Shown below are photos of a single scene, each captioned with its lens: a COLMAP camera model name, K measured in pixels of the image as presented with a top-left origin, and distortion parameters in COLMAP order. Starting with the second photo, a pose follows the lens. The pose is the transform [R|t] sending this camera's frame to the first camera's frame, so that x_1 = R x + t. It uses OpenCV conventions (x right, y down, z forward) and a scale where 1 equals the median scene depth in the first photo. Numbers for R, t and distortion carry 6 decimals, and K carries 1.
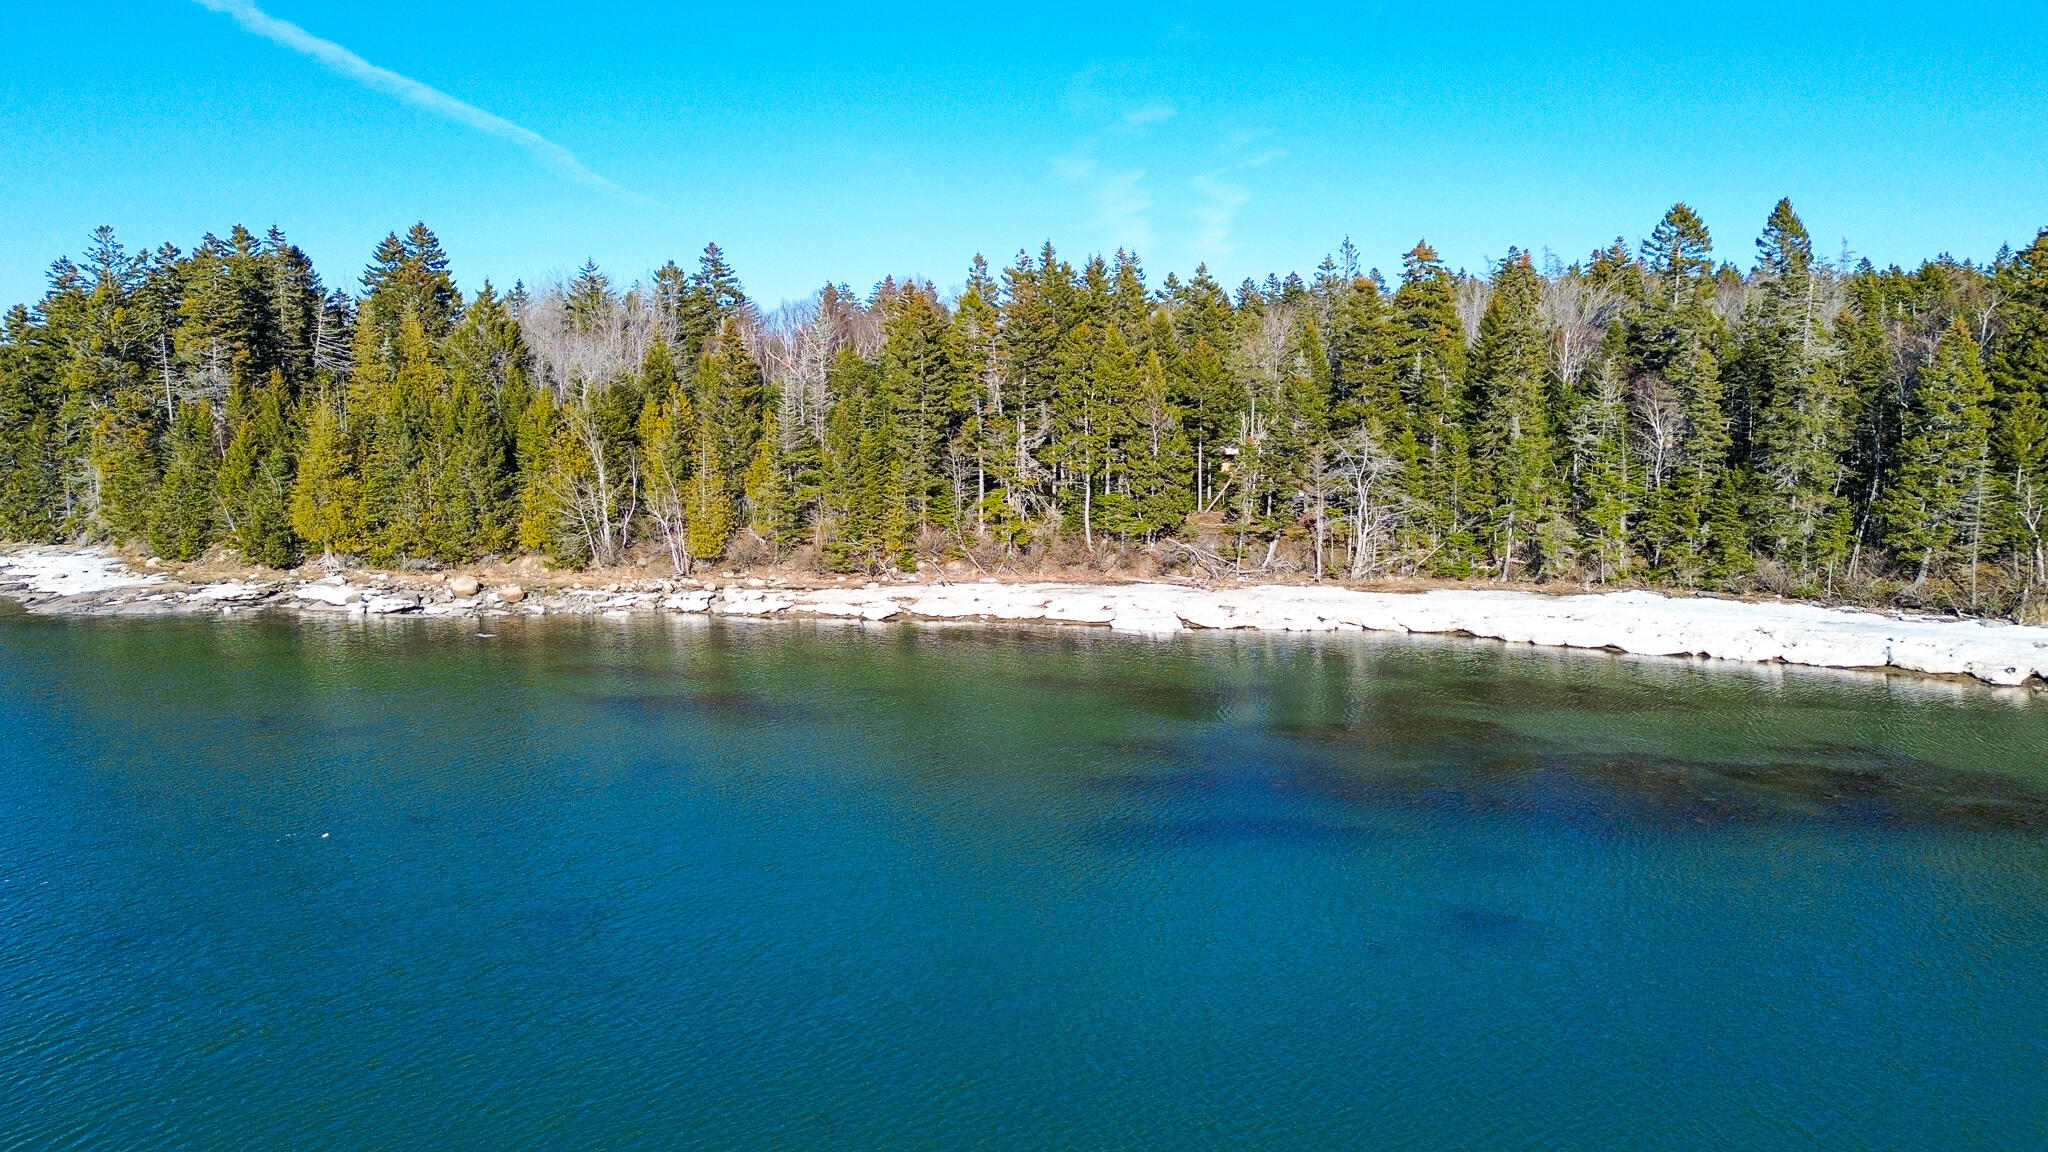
lens RADIAL K [[1360.2, 0, 1024.0], [0, 1360.2, 576.0], [0, 0, 1]] dist [0.045199, -0.000250]
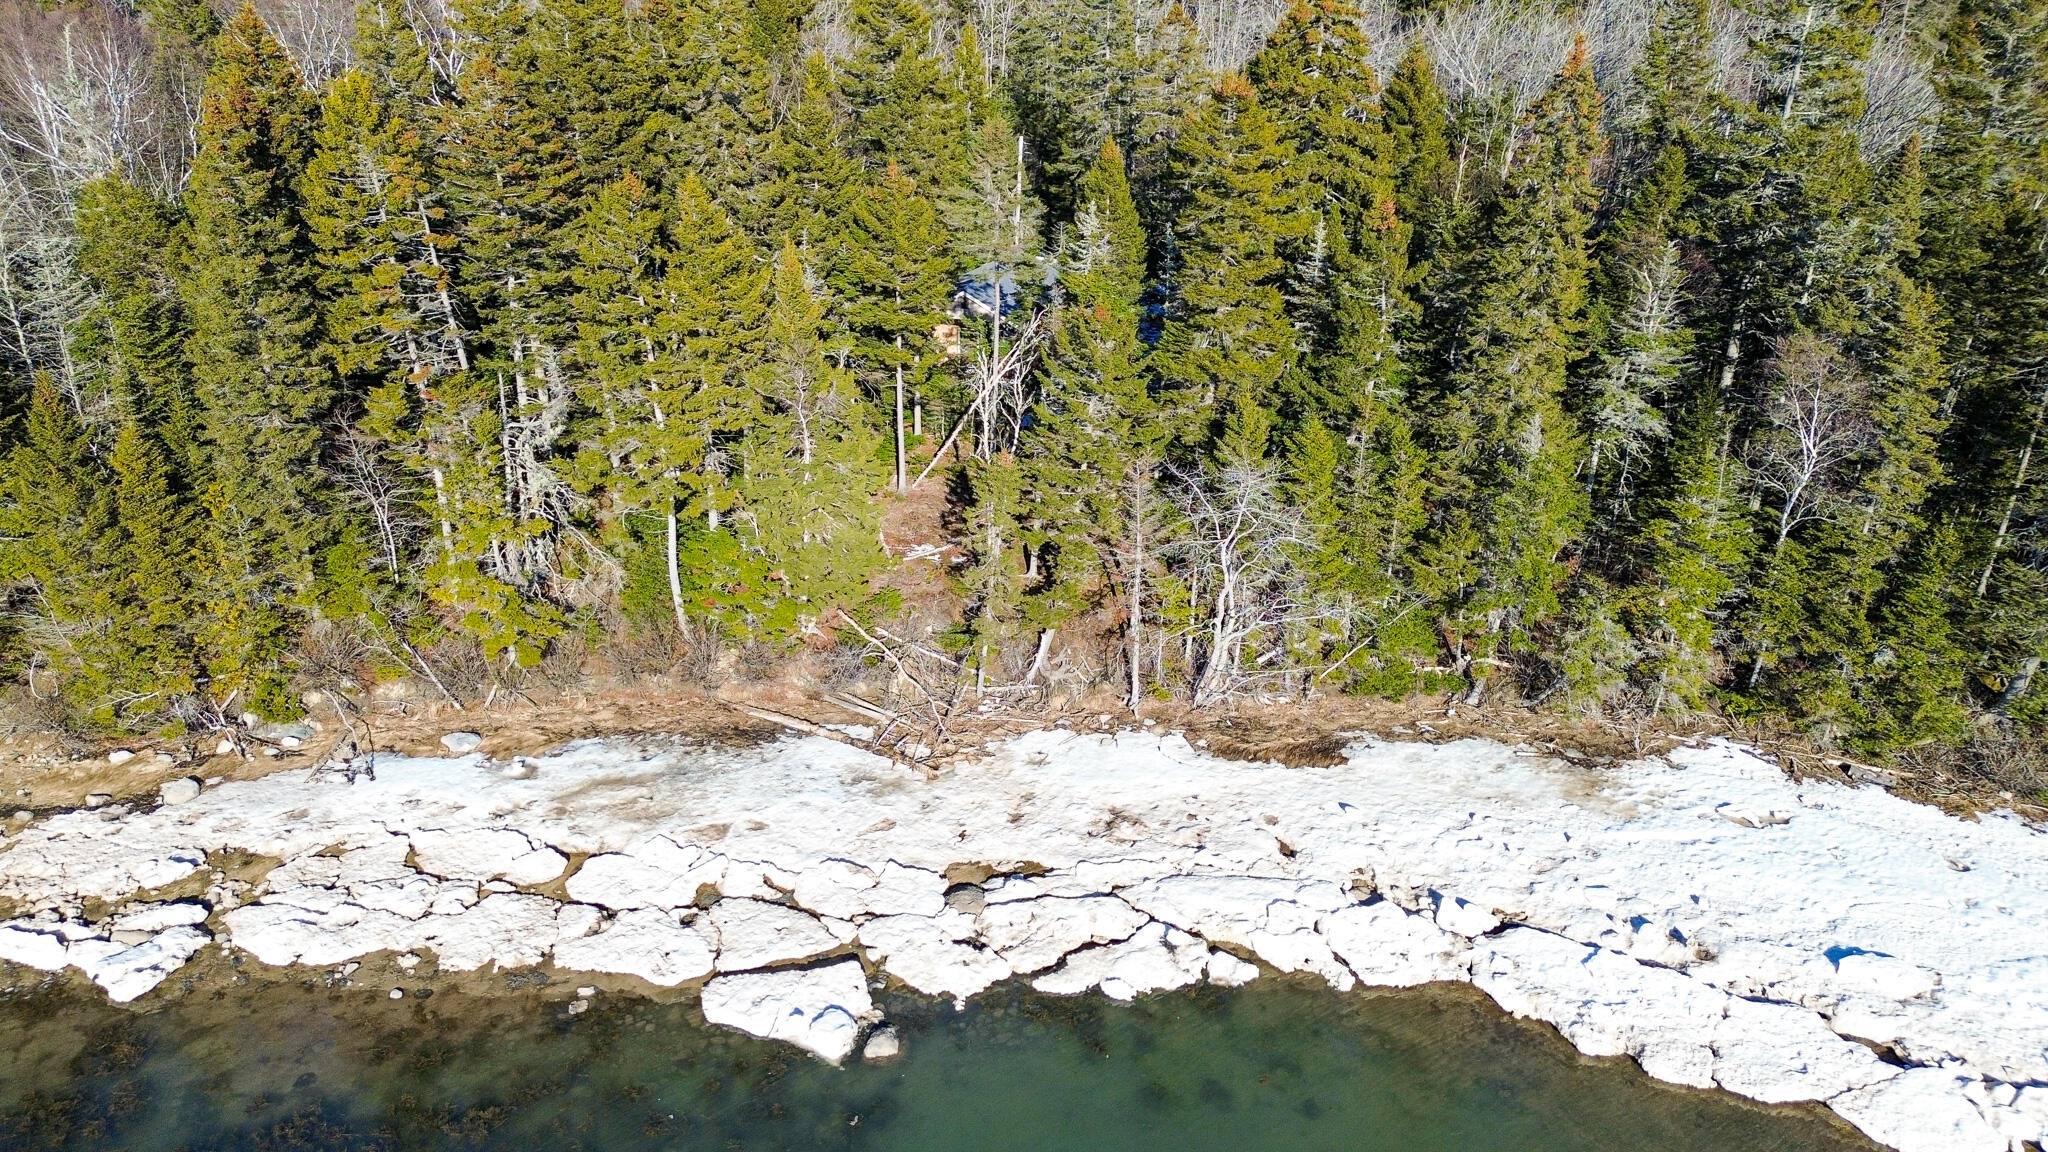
lens RADIAL K [[1360.2, 0, 1024.0], [0, 1360.2, 576.0], [0, 0, 1]] dist [0.045199, -0.000250]
pose [[0.977747, -0.064917, 0.199489, 0.072701], [0.005043, 0.957917, 0.287002, -0.185620], [-0.209725, -0.279609, 0.936928, 0.518332]]
